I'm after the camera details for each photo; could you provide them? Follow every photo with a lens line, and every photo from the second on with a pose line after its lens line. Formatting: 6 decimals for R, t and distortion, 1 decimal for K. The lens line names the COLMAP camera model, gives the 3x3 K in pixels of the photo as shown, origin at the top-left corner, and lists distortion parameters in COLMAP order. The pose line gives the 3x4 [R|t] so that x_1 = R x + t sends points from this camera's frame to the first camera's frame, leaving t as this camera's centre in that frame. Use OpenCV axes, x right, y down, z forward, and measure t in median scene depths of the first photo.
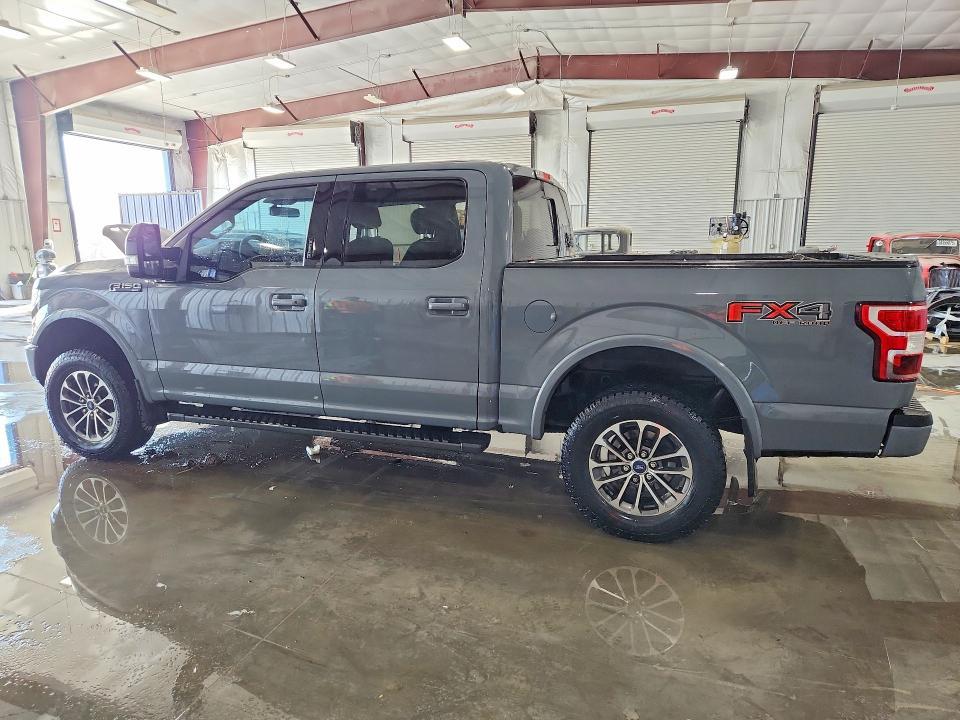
lens RADIAL K [[647.1, 0, 476.3], [0, 647.1, 378.2], [0, 0, 1]] dist [0.057566, -0.031066]
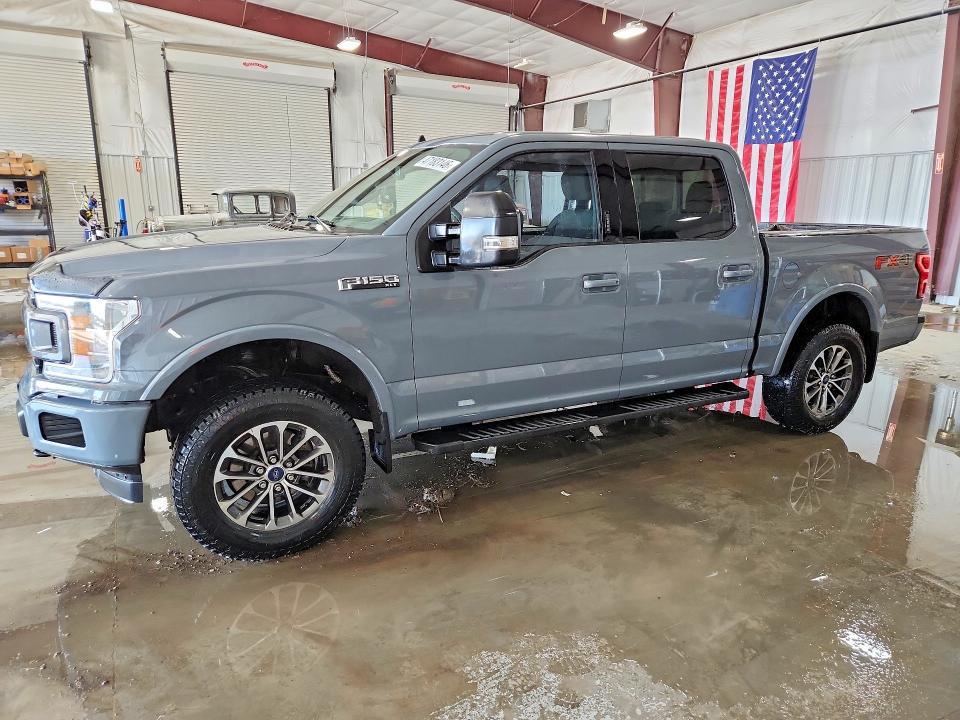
lens RADIAL K [[647.1, 0, 485.1], [0, 647.1, 366.3], [0, 0, 1]] dist [0.057566, -0.031066]
pose [[0.657941, -0.169219, 0.733811, -0.478082], [0.138309, 0.985004, 0.103136, -0.052021], [-0.740260, 0.033635, 0.671479, 0.227715]]
